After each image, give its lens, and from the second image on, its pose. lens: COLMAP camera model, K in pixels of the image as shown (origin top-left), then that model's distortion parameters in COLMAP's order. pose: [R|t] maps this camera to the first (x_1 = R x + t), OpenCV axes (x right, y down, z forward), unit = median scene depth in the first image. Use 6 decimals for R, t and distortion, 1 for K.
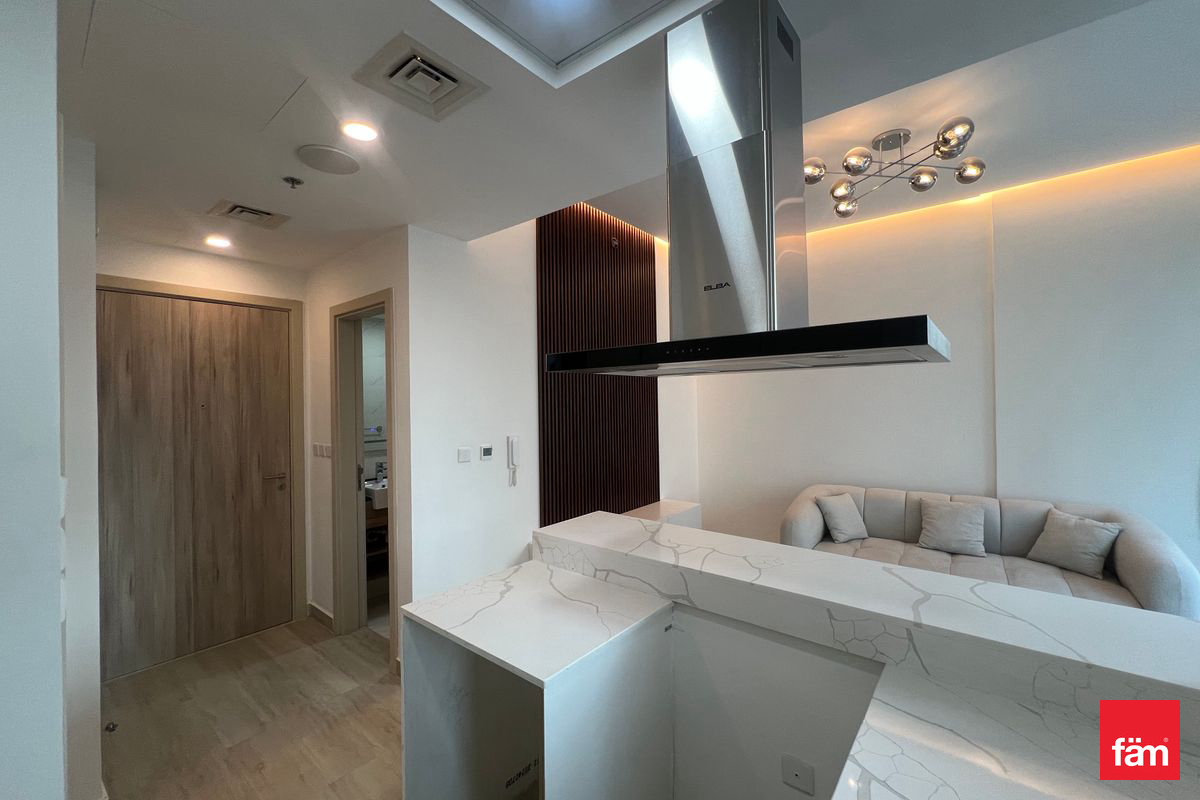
lens RADIAL K [[480.2, 0, 603.6], [0, 480.2, 392.7], [0, 0, 1]] dist [-0.004793, 0.000791]
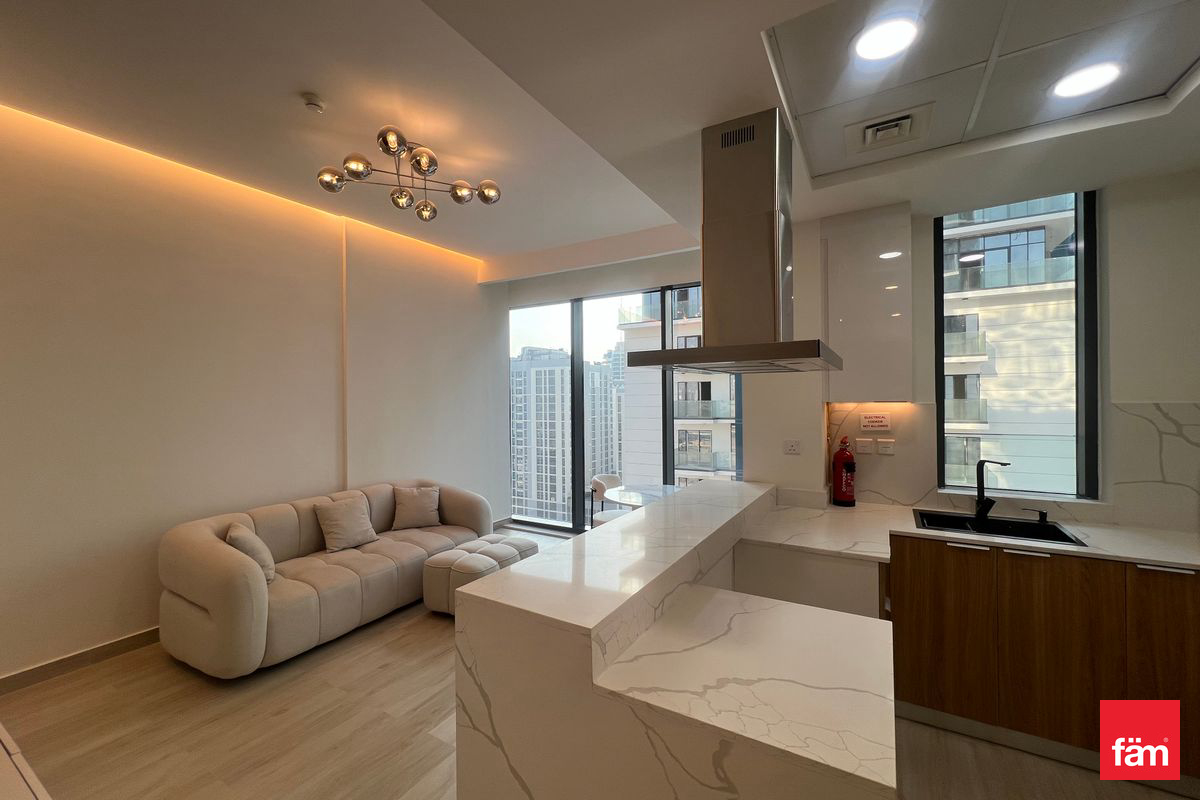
lens RADIAL K [[480.2, 0, 597.2], [0, 480.2, 397.1], [0, 0, 1]] dist [-0.004793, 0.000791]
pose [[-0.147224, 0.019862, 0.988904, -0.482282], [-0.005551, 0.999766, -0.020907, 0.029601], [-0.989088, -0.008568, -0.147080, 0.761443]]
